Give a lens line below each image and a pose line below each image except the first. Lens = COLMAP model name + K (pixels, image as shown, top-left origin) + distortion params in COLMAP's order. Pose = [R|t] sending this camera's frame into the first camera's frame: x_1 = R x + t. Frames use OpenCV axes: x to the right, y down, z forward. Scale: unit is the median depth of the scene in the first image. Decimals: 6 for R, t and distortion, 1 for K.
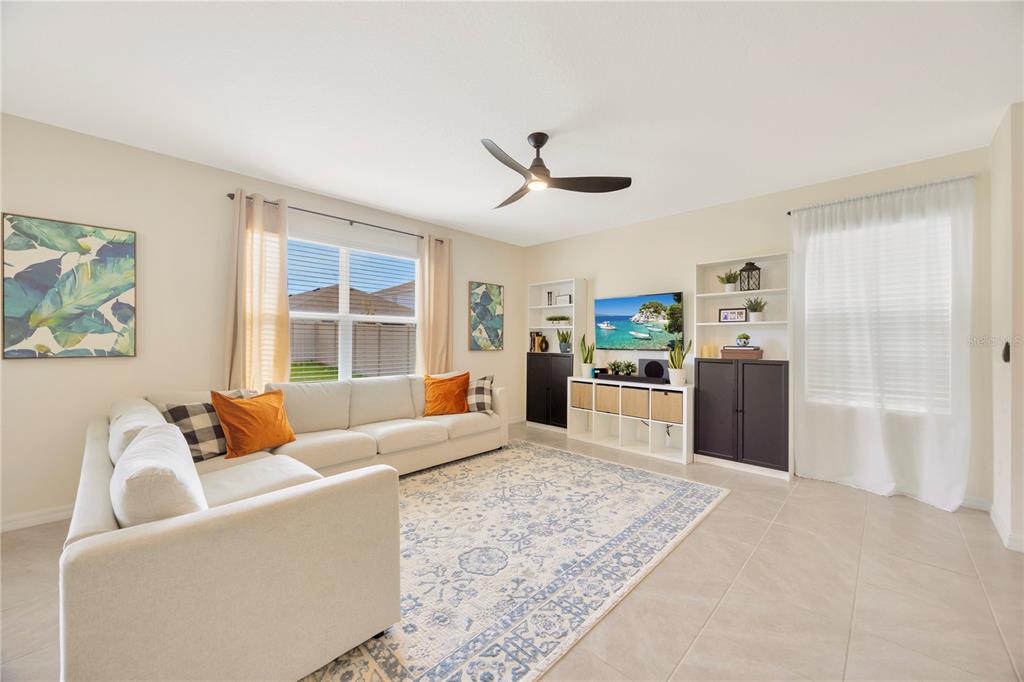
lens RADIAL K [[390.4, 0, 513.9], [0, 390.4, 339.0], [0, 0, 1]] dist [-0.002134, 0.000344]
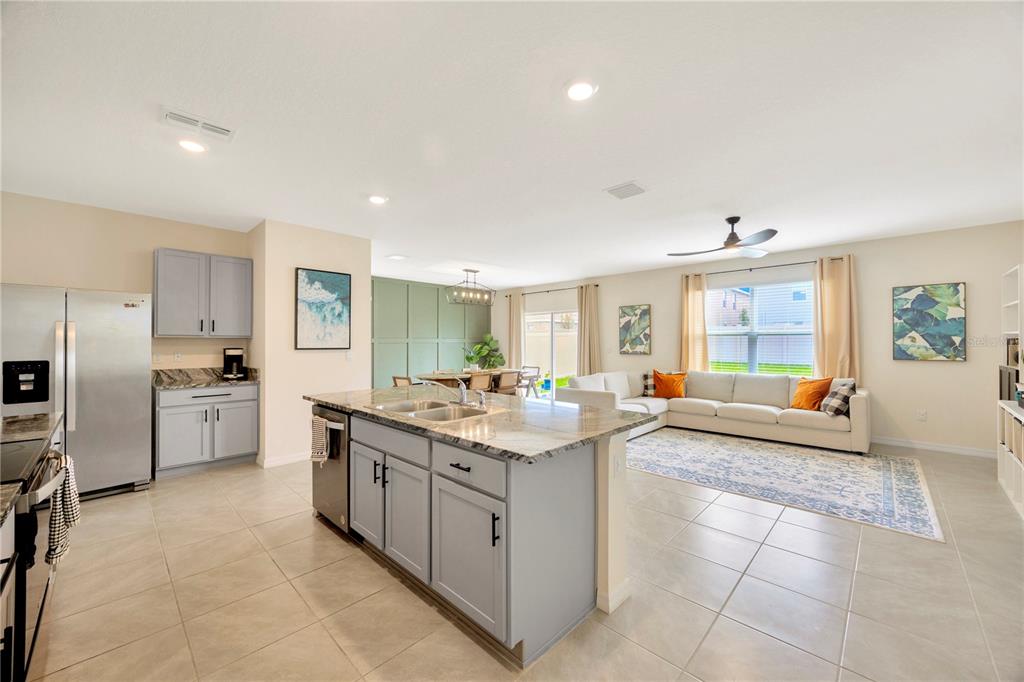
lens RADIAL K [[390.4, 0, 515.1], [0, 390.4, 340.8], [0, 0, 1]] dist [-0.002134, 0.000344]
pose [[0.001038, -0.010239, -0.999947, 1.523070], [0.004615, 0.999937, -0.010234, -0.020555], [0.999989, -0.004604, 0.001085, 0.138982]]
